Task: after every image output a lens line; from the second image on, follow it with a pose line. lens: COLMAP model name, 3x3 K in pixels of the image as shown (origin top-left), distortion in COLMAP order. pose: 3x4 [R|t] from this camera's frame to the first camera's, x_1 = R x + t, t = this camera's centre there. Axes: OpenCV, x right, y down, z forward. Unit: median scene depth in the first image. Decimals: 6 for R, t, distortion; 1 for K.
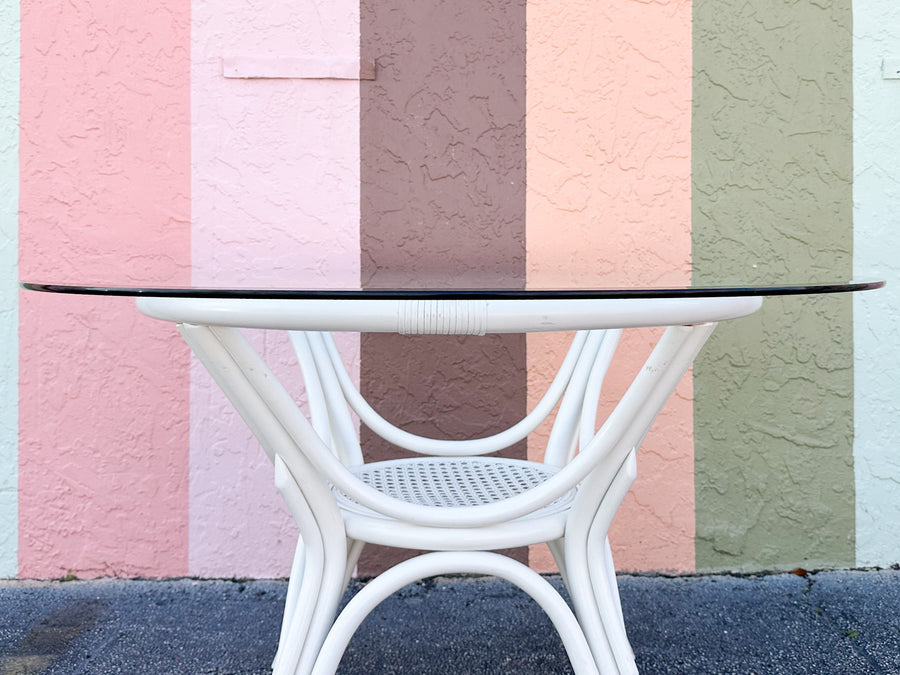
lens RADIAL K [[971.2, 0, 487.1], [0, 971.2, 261.2], [0, 0, 1]] dist [0.192291, -0.424694]
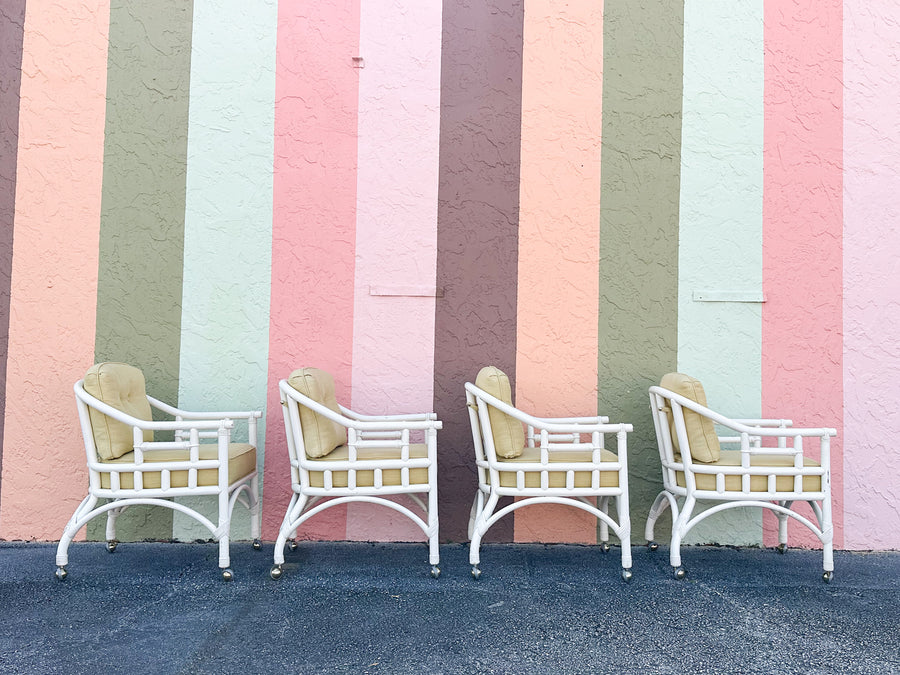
lens RADIAL K [[749.3, 0, 493.6], [0, 749.3, 340.0], [0, 0, 1]] dist [0.146653, -0.214230]
pose [[0.999790, 0.020389, 0.002285, -0.011060], [-0.020285, 0.999047, -0.038647, -0.036602], [-0.003070, 0.038593, 0.999250, -0.557997]]
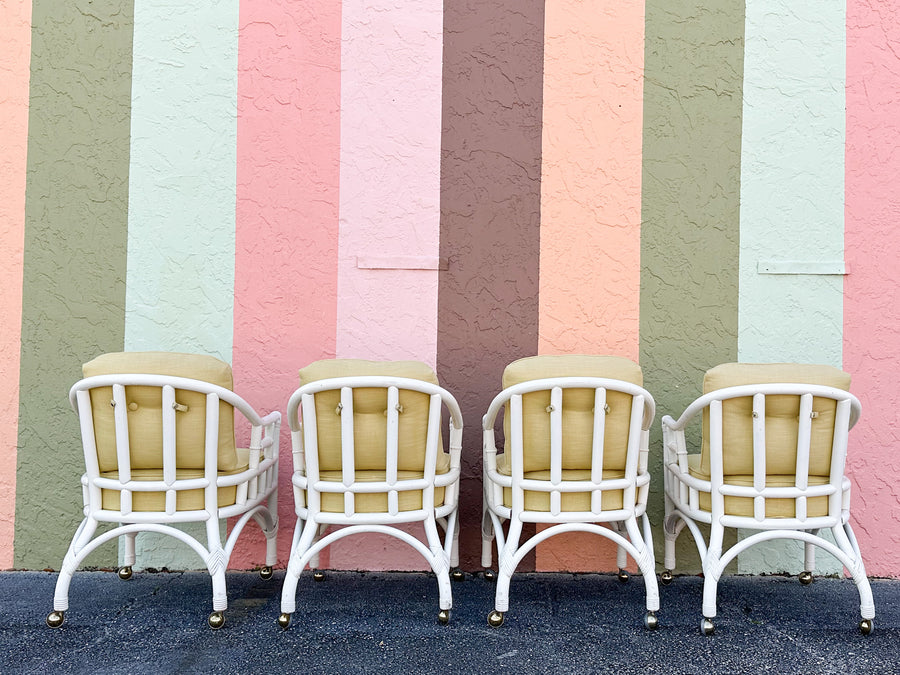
lens RADIAL K [[850.0, 0, 514.5], [0, 850.0, 349.0], [0, 0, 1]] dist [0.140407, -0.209022]
pose [[0.999801, 0.016936, -0.010559, 0.015465], [-0.017153, 0.999635, -0.020851, -0.023769], [0.010202, 0.021028, 0.999727, -0.431968]]
